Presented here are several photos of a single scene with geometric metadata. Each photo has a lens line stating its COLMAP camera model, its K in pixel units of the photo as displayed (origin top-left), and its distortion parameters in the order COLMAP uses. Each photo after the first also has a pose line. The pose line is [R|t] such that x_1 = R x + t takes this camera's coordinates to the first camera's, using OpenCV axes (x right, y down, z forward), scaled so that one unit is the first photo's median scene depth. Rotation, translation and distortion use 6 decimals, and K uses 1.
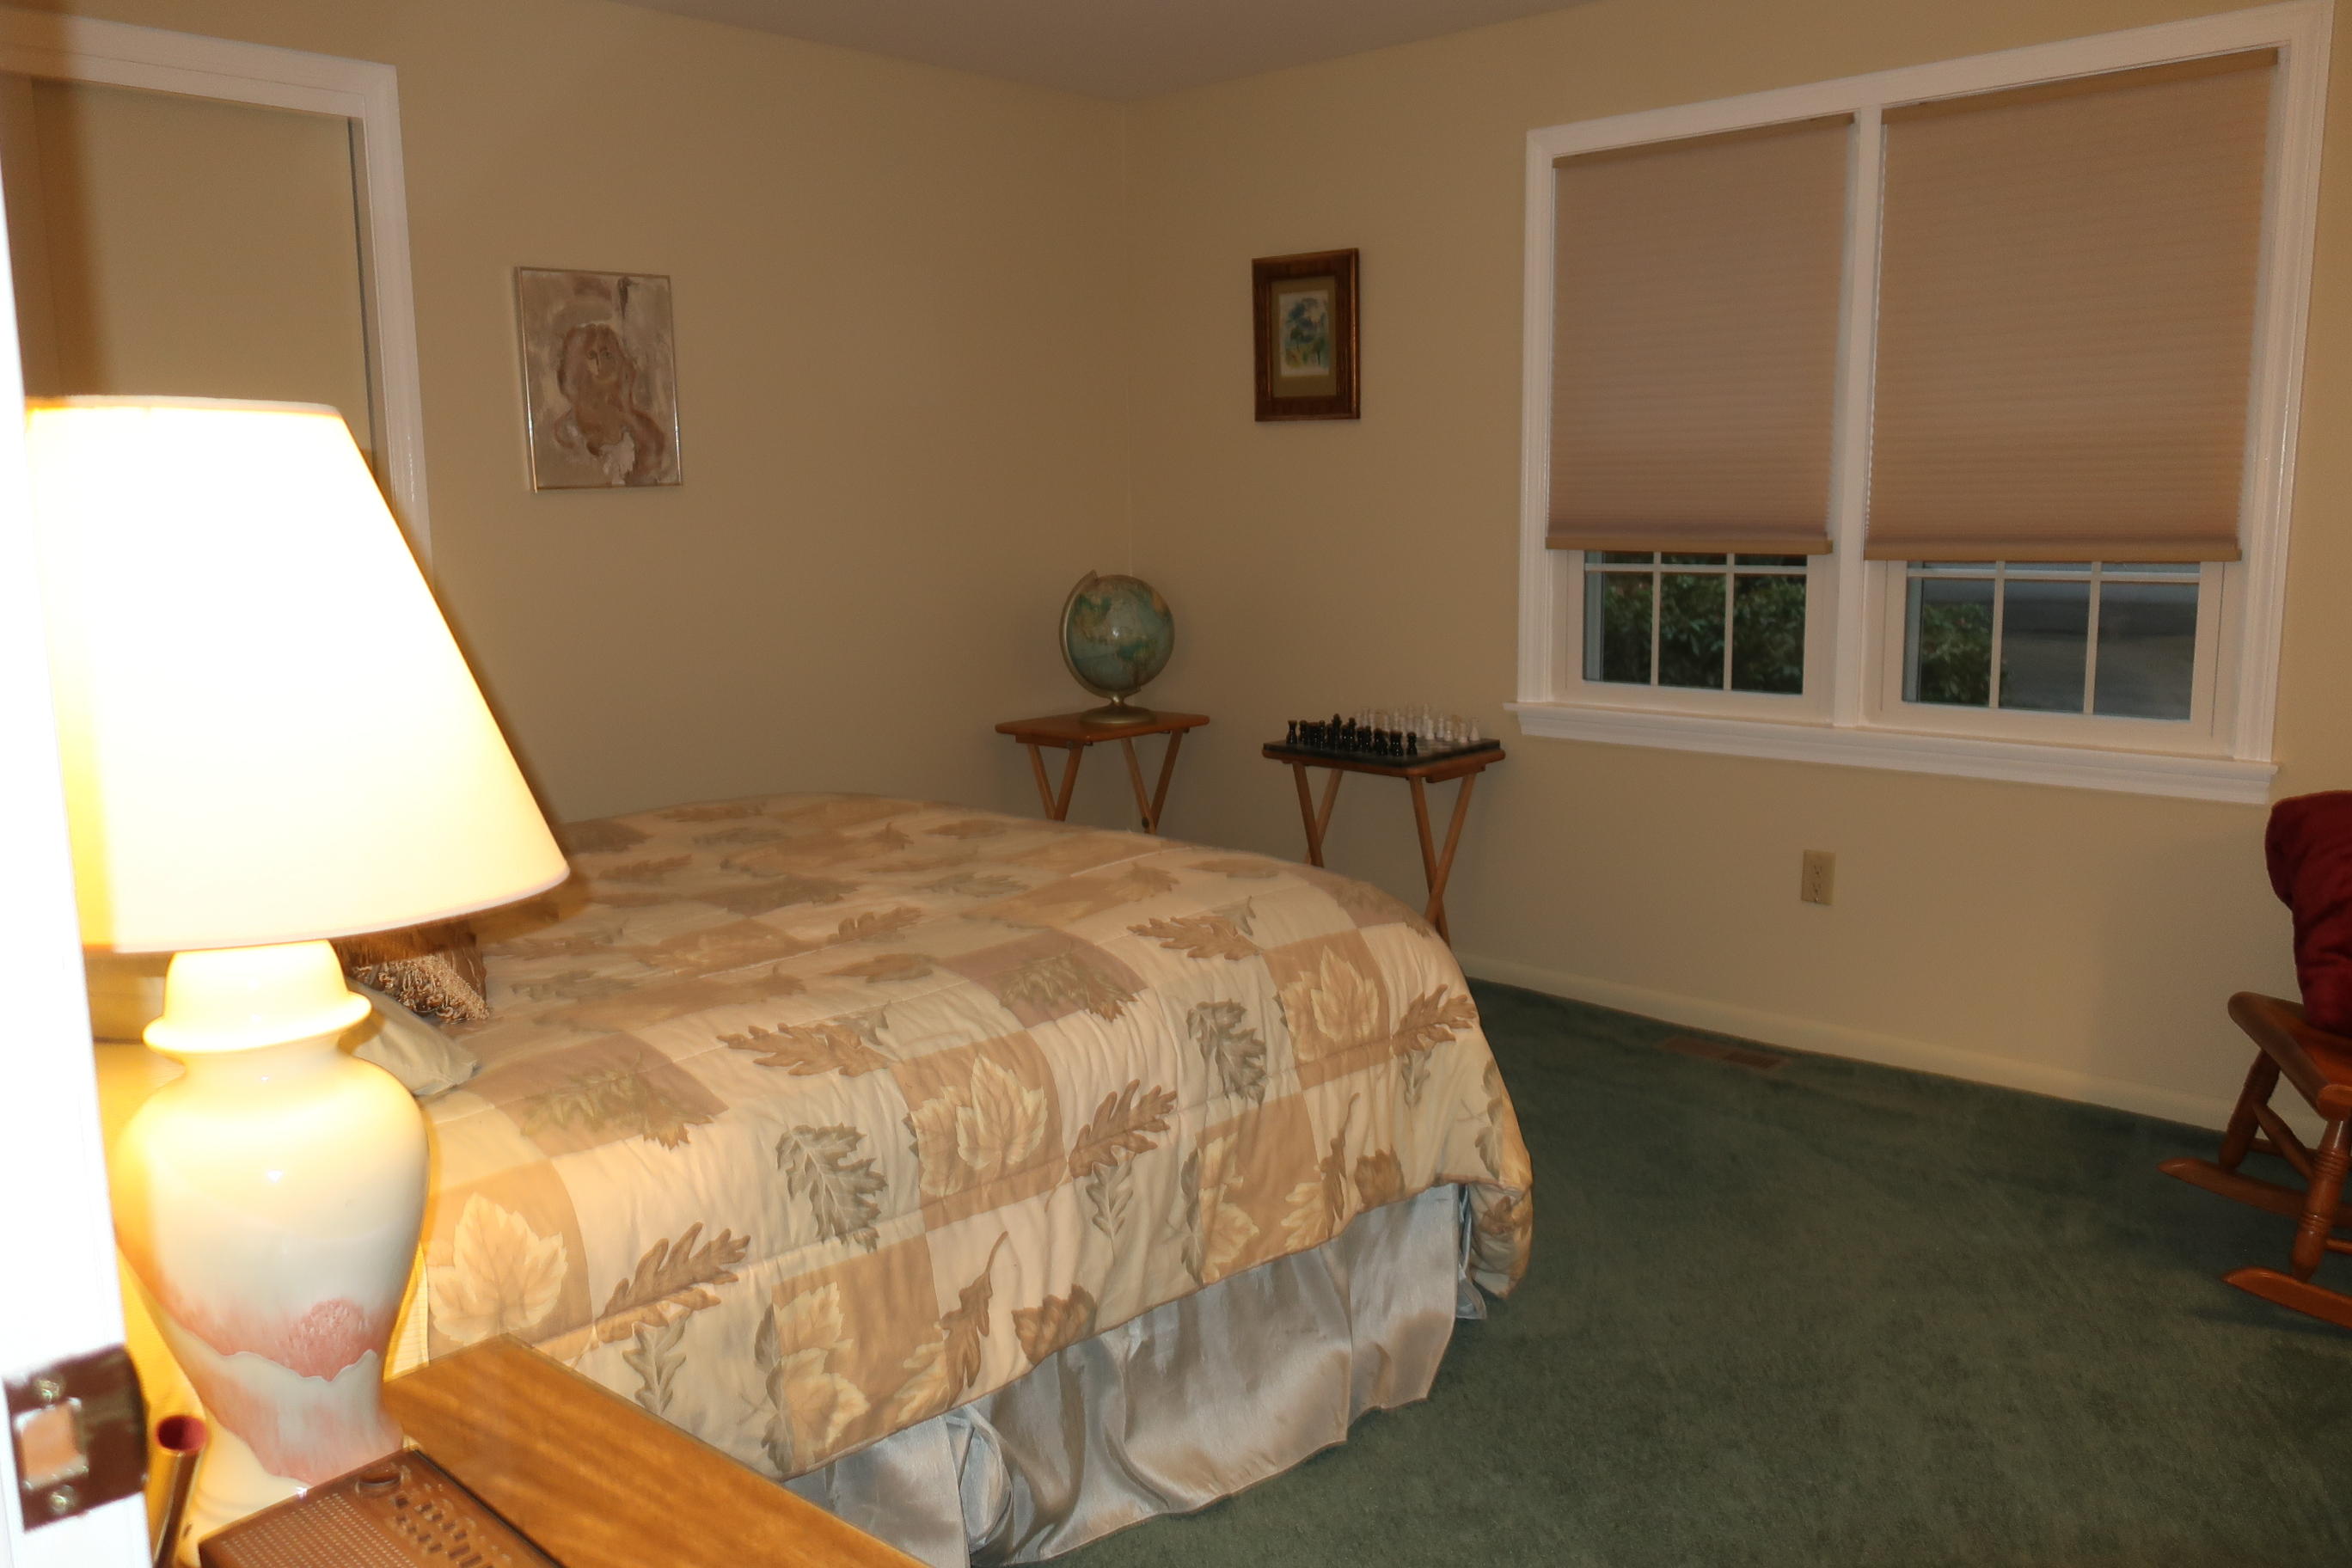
lens RADIAL K [[1840.1, 0, 1165.5], [0, 1840.1, 789.3], [0, 0, 1]] dist [0.004157, -0.013821]
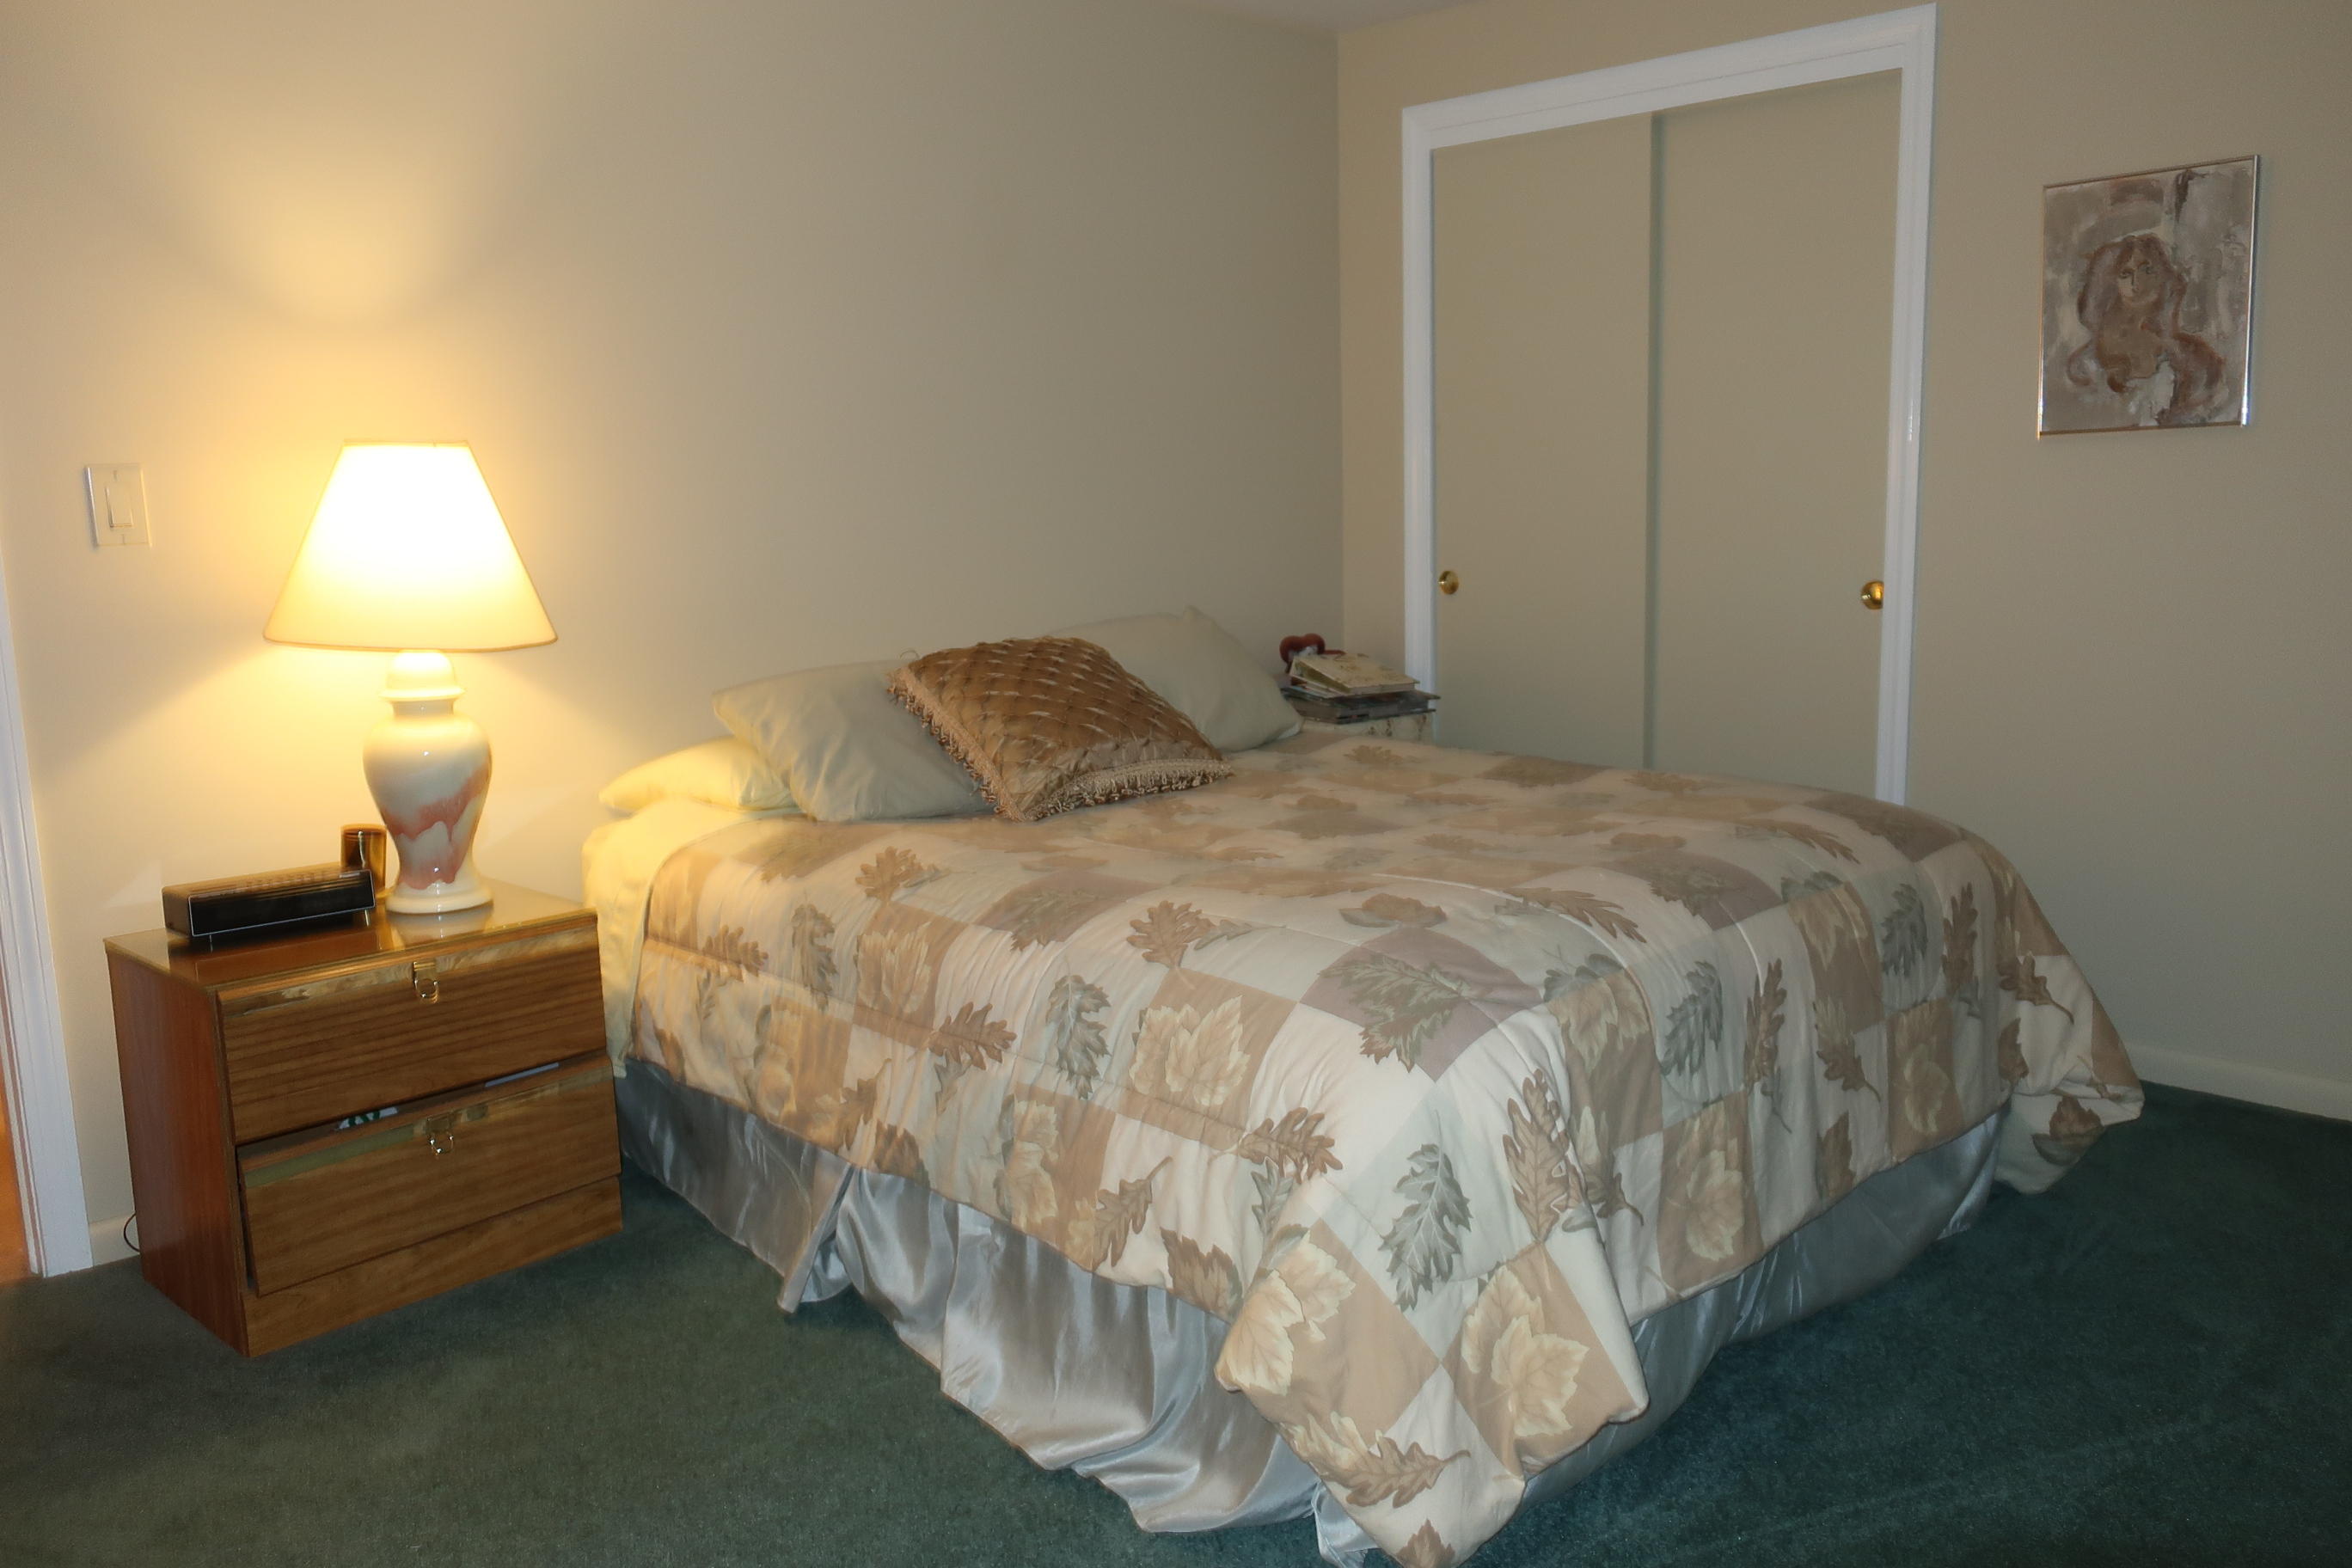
lens RADIAL K [[1840.1, 0, 1168.1], [0, 1840.1, 769.7], [0, 0, 1]] dist [0.004157, -0.013821]
pose [[-0.036233, 0.170176, -0.984747, 1.036105], [-0.133896, 0.975683, 0.173536, -0.183265], [0.990333, 0.138141, -0.012566, 1.098011]]
